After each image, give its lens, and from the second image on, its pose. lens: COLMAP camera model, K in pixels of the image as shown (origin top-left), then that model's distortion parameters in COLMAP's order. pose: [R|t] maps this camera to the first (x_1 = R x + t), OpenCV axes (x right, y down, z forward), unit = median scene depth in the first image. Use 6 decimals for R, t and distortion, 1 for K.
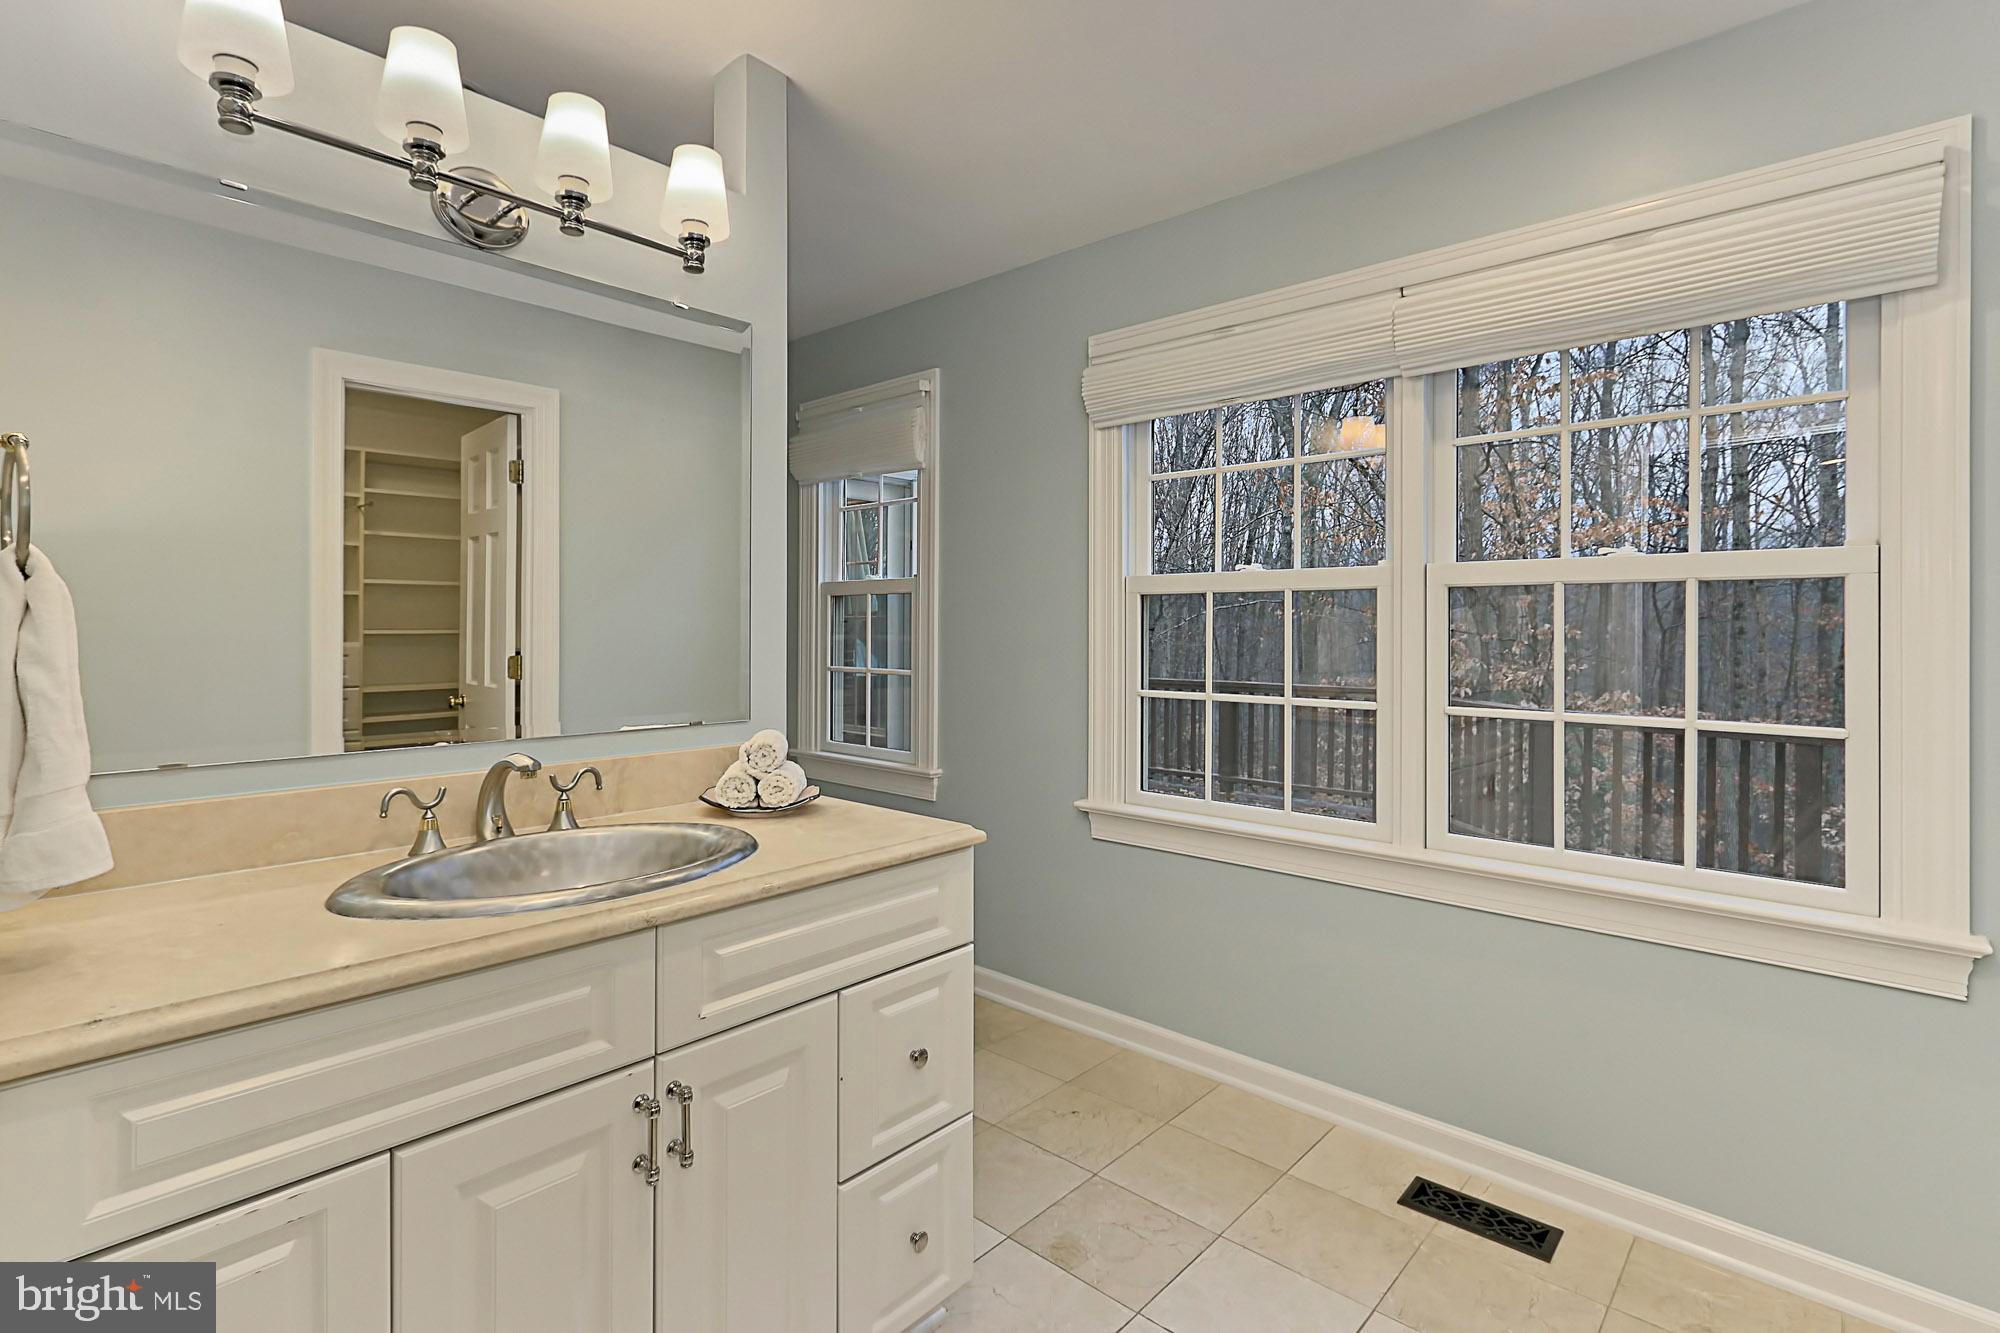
lens RADIAL K [[934.4, 0, 962.0], [0, 934.4, 620.9], [0, 0, 1]] dist [0.006726, 0.002188]
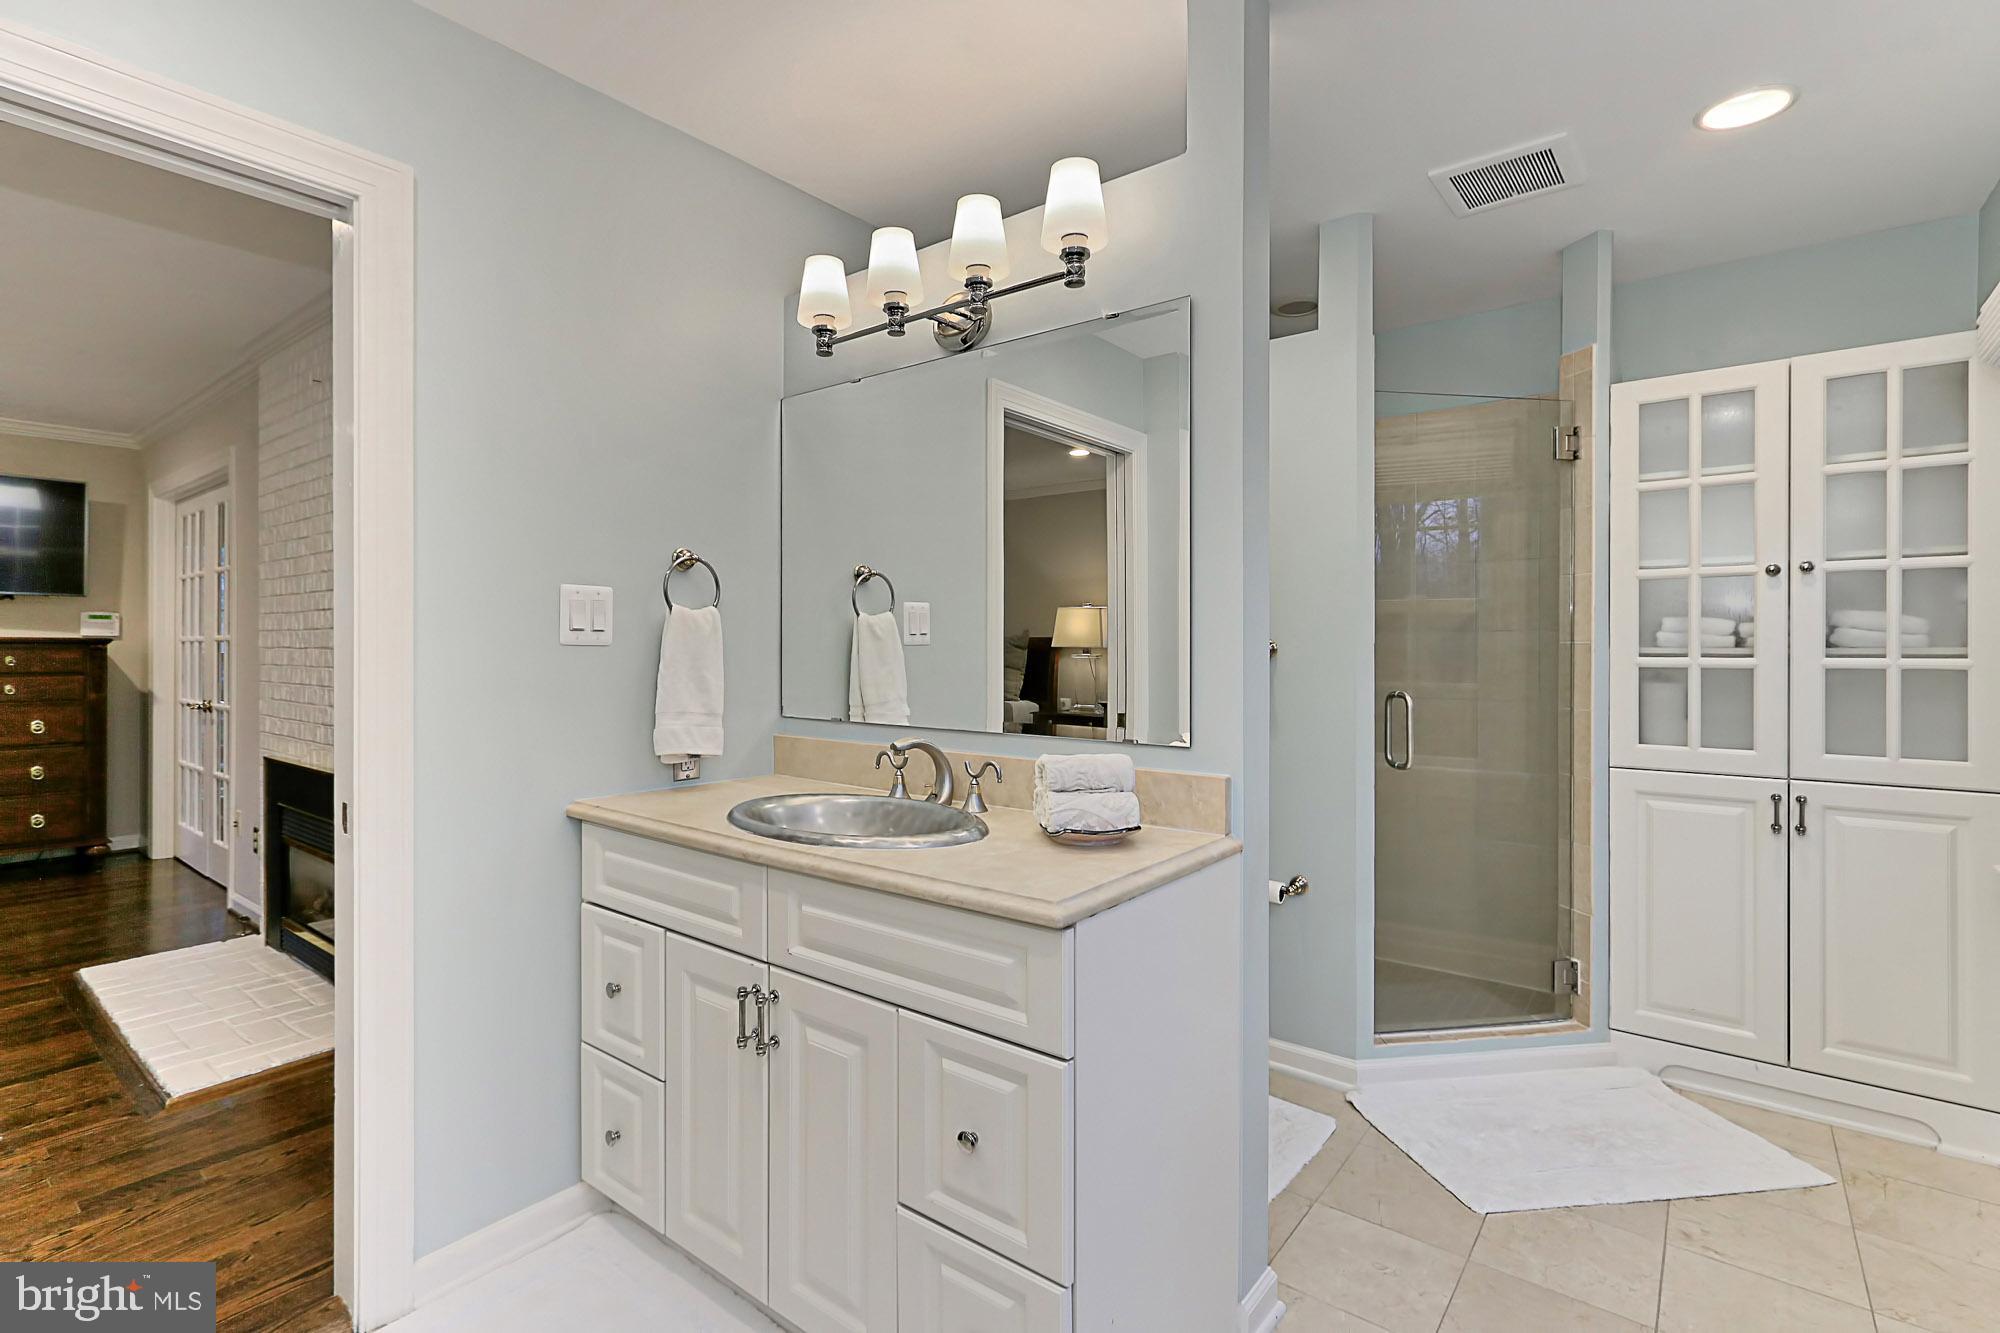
lens RADIAL K [[934.4, 0, 979.2], [0, 934.4, 636.1], [0, 0, 1]] dist [0.006726, 0.002188]
pose [[0.112125, -0.004680, -0.993683, 0.833025], [-0.003817, 0.999980, -0.005141, 0.006646], [0.993687, 0.004369, 0.112105, 0.934487]]
